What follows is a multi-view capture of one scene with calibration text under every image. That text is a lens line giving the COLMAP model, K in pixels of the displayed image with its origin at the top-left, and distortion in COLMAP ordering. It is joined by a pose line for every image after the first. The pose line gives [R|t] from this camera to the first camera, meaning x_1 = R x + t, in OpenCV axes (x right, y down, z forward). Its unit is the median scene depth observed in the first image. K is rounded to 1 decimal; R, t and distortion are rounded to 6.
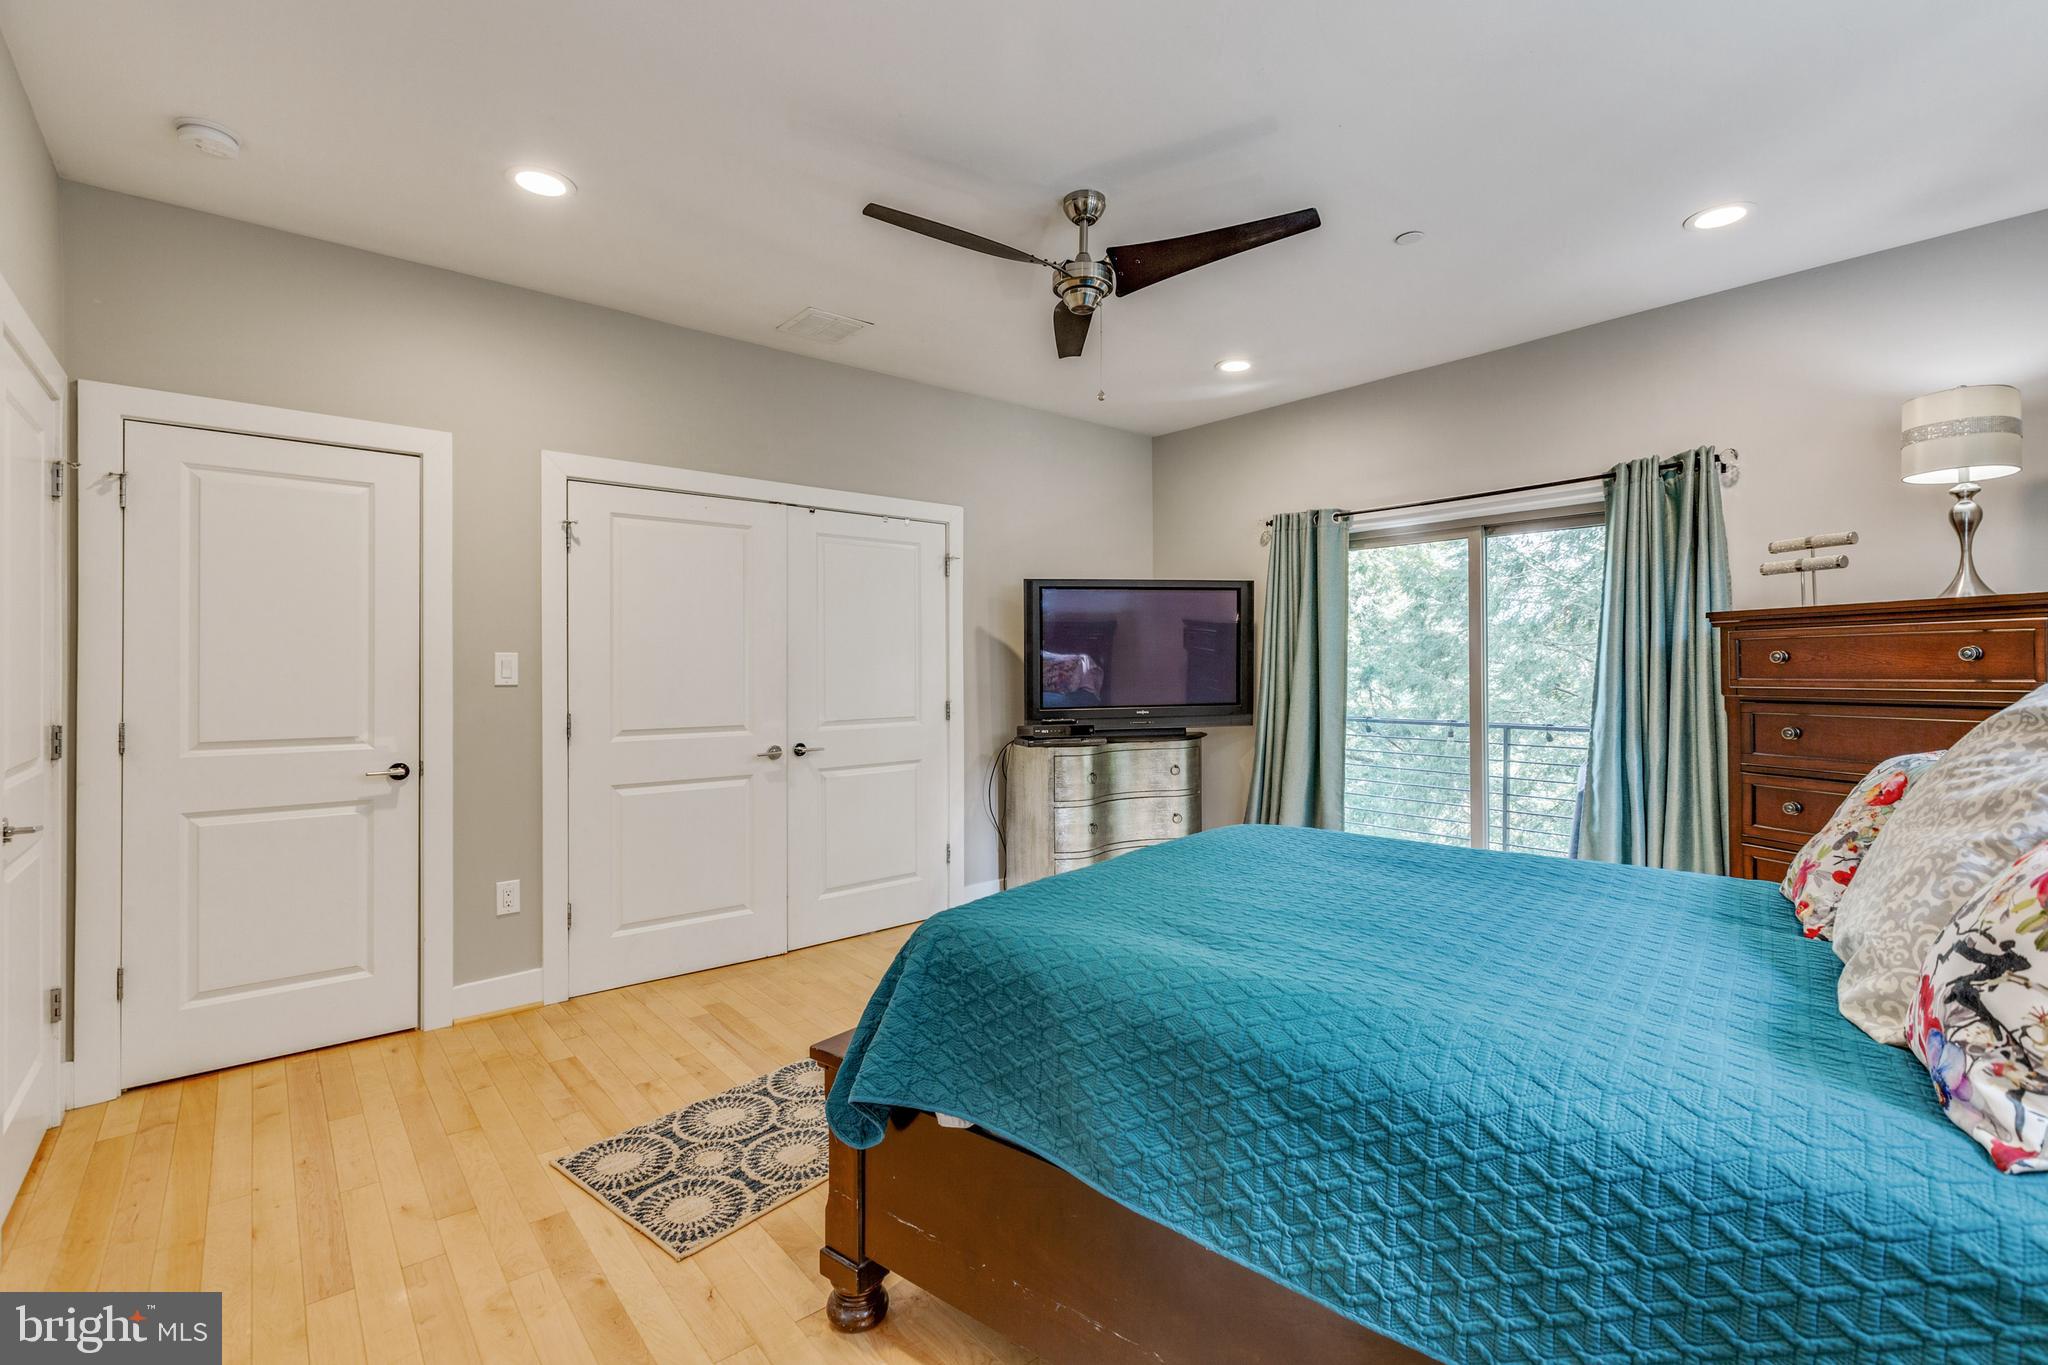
lens RADIAL K [[918.9, 0, 1019.7], [0, 918.9, 673.0], [0, 0, 1]] dist [-0.001517, 0.000056]
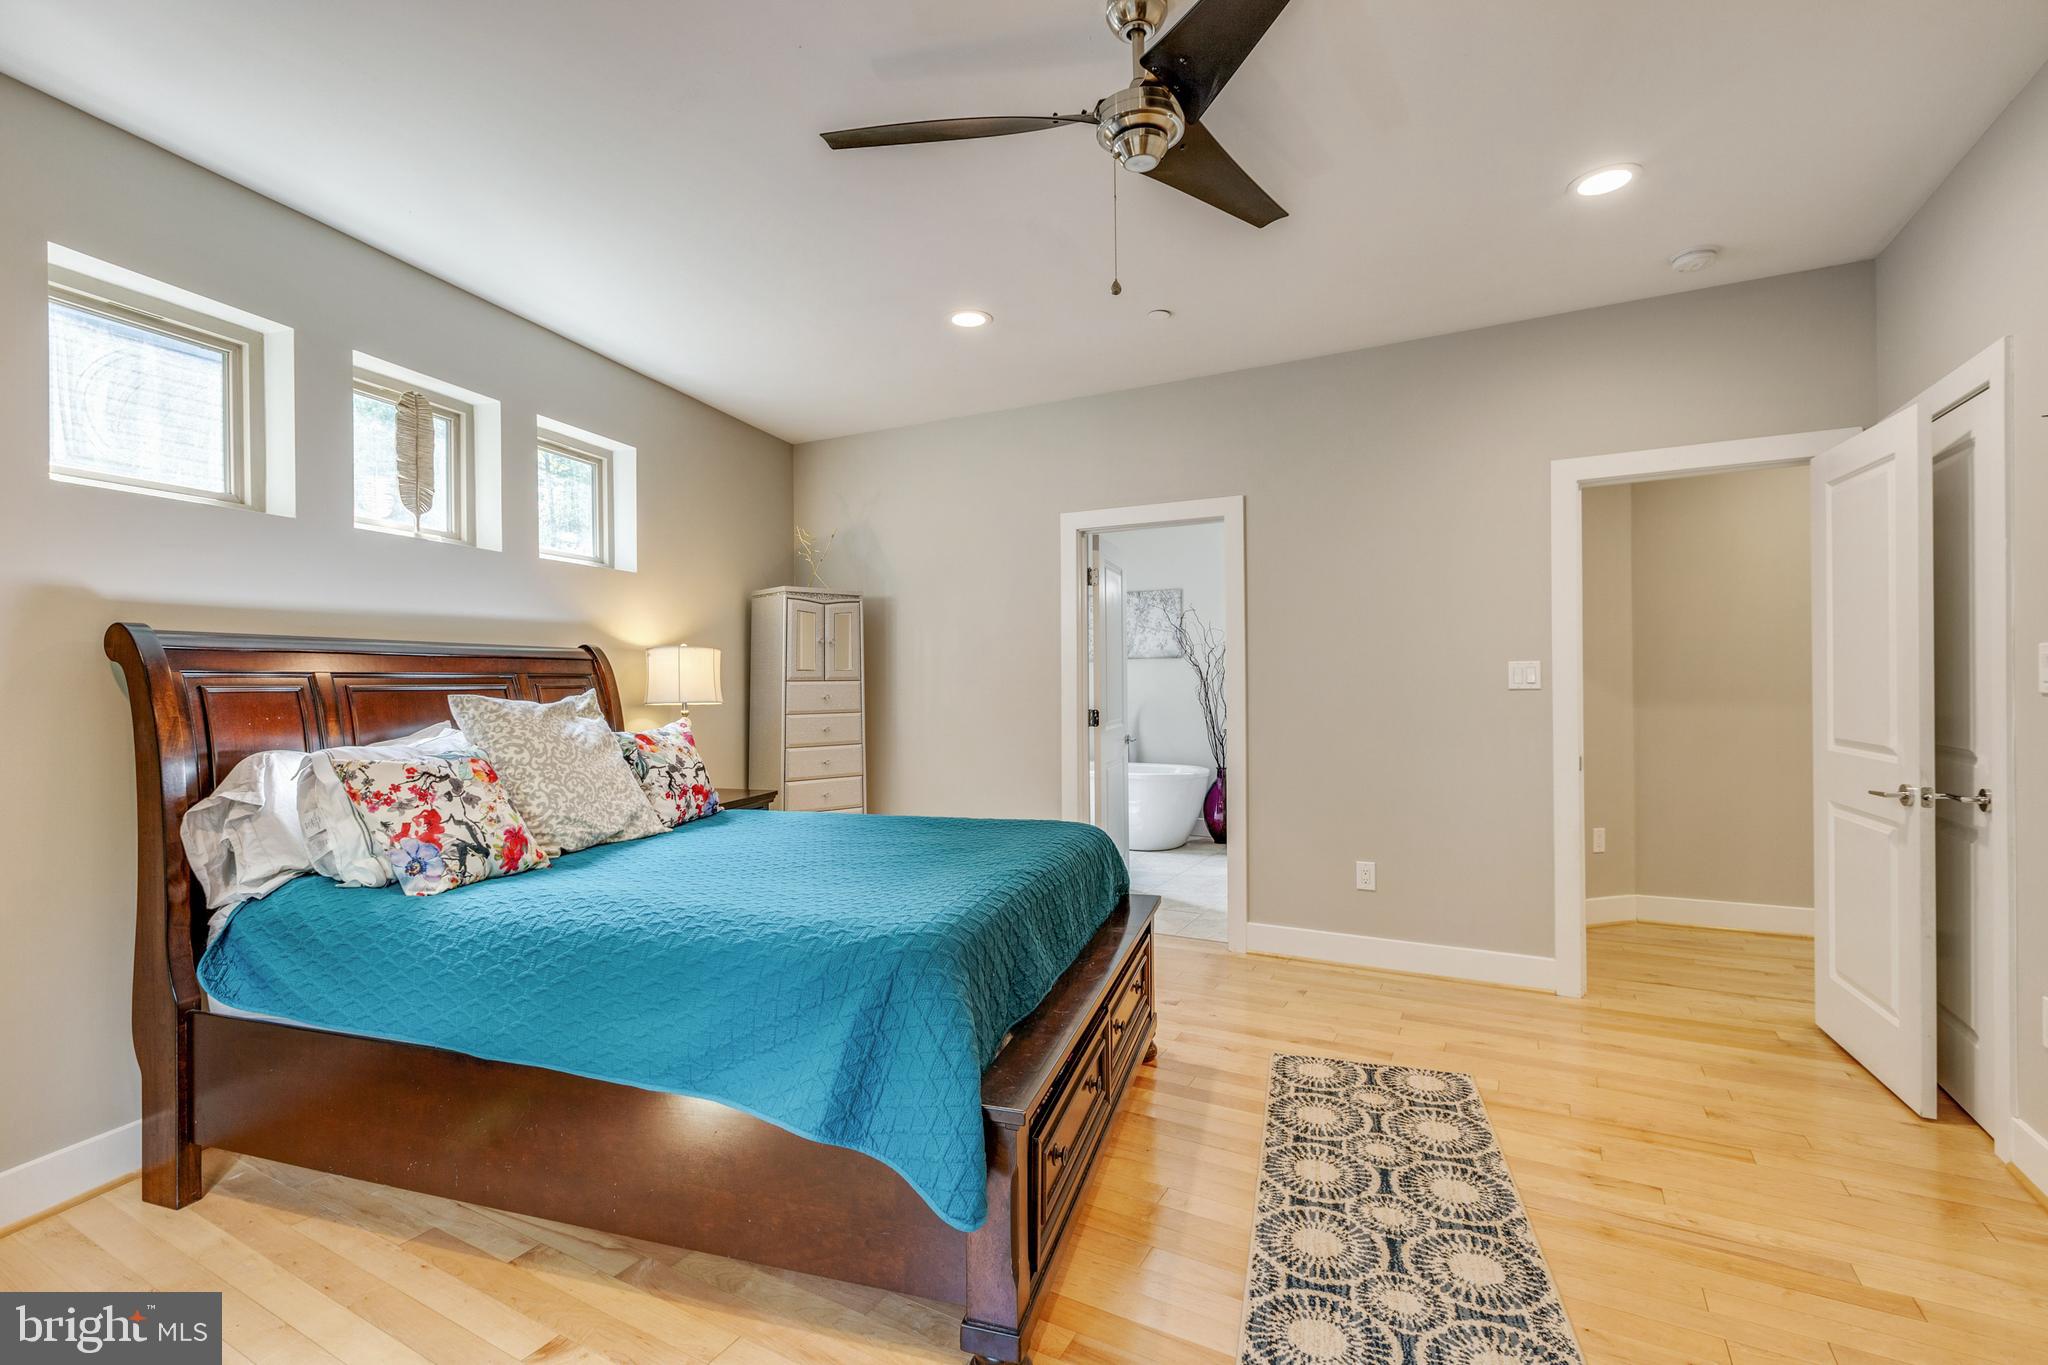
lens RADIAL K [[918.9, 0, 1019.7], [0, 918.9, 673.0], [0, 0, 1]] dist [-0.001517, 0.000056]
pose [[-0.932466, 0.009595, -0.361131, 0.409491], [0.010608, 0.999943, -0.000821, -0.010314], [0.361102, -0.004597, -0.932515, 1.602199]]
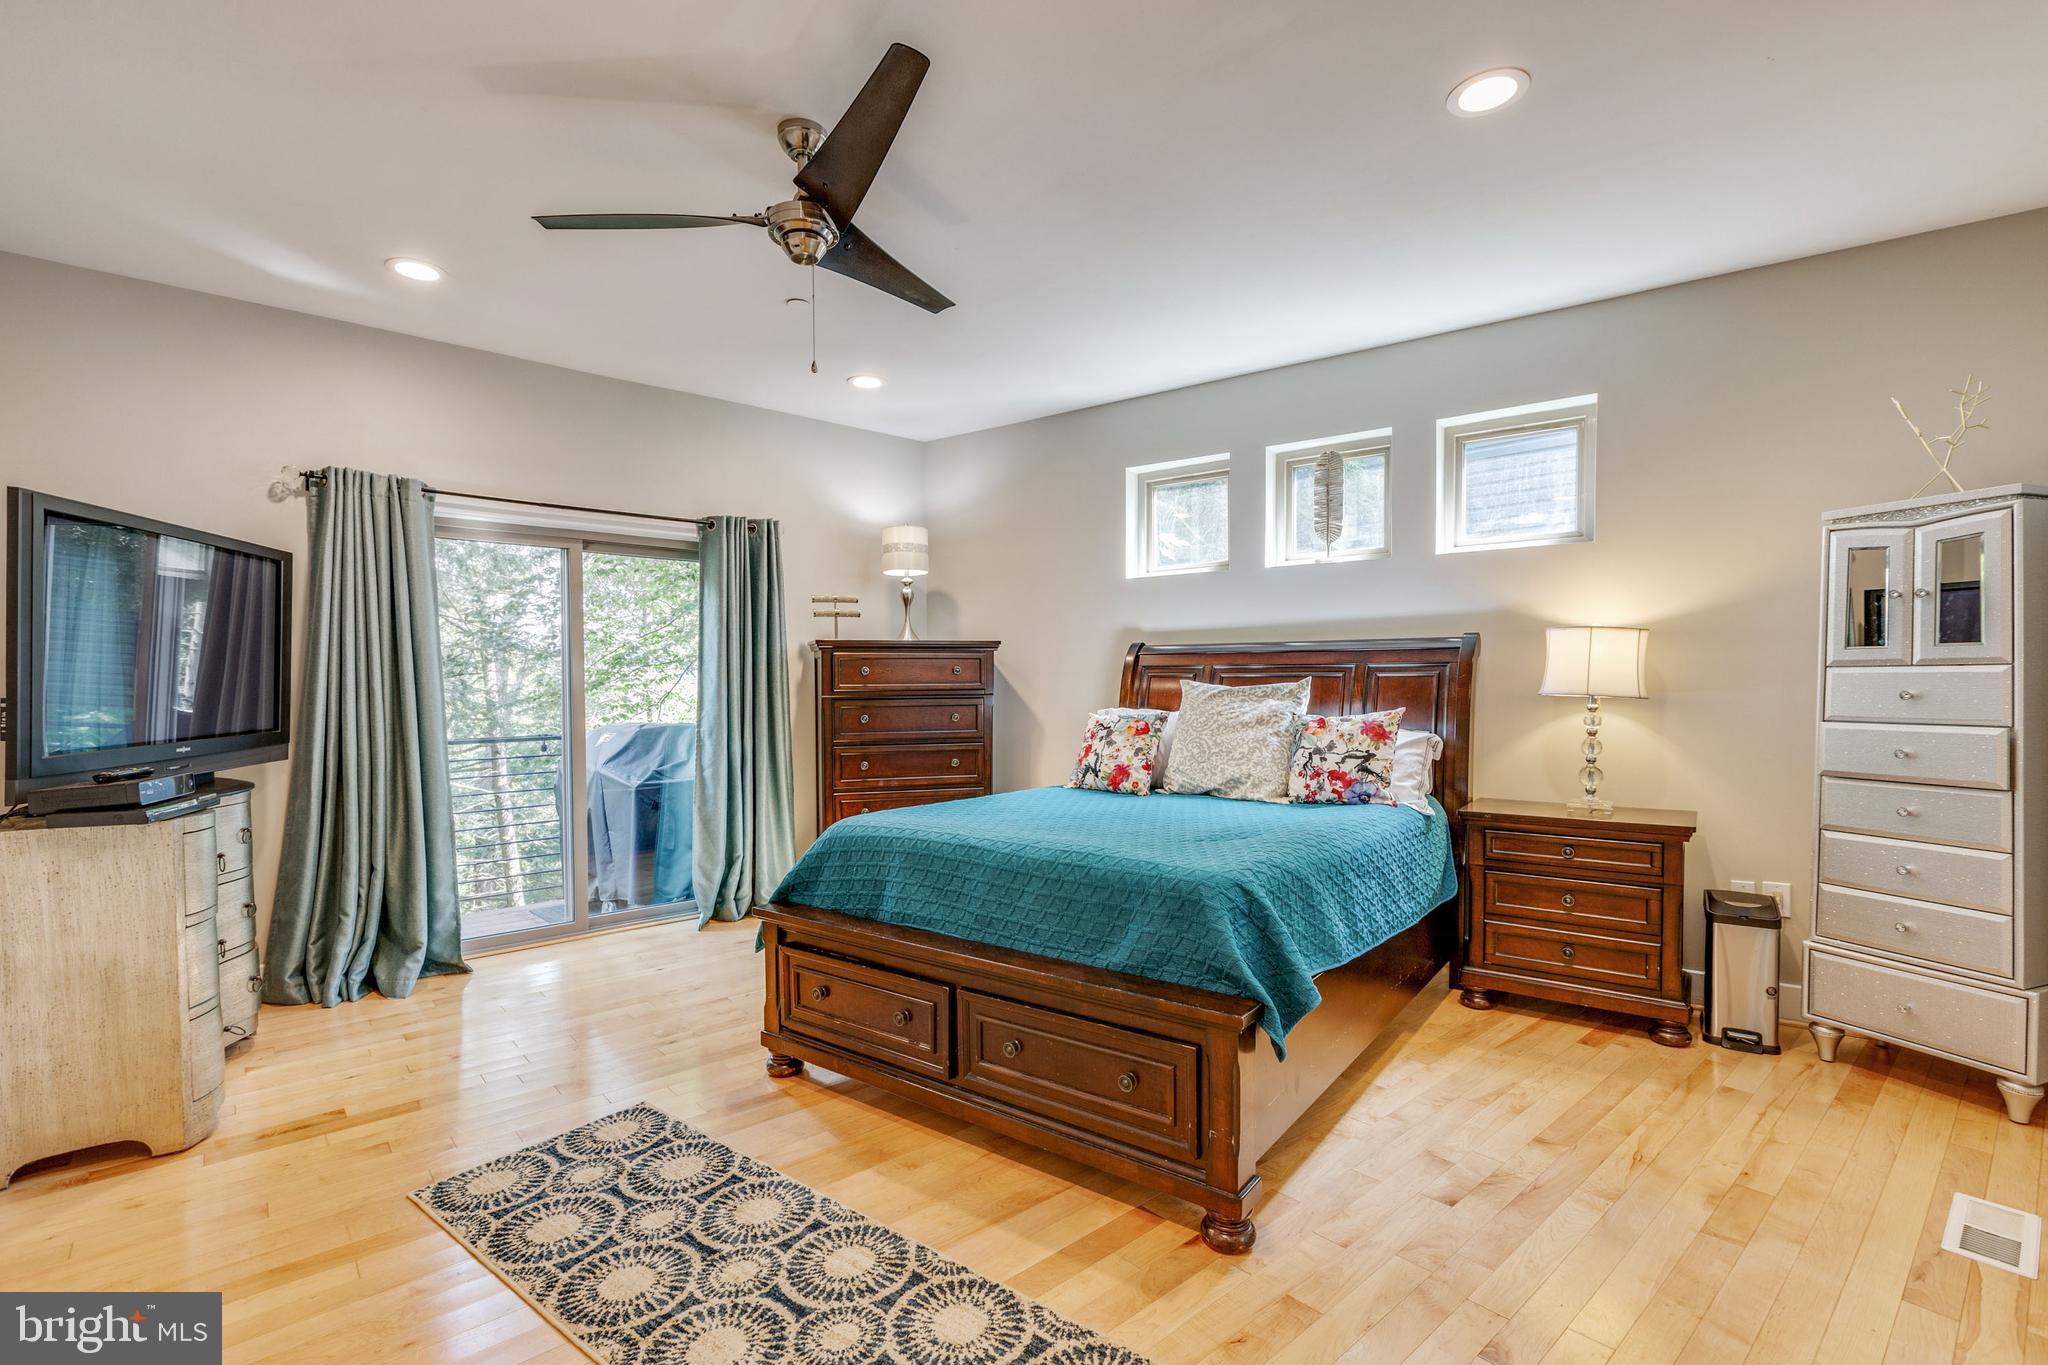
lens RADIAL K [[934.8, 0, 1034.7], [0, 934.8, 681.8], [0, 0, 1]] dist [0.001621, 0.000193]
pose [[-0.028367, 0.003862, 0.999590, -0.838740], [0.010072, 0.999943, -0.003577, 0.009472], [-0.999547, 0.009966, -0.028404, 0.803807]]
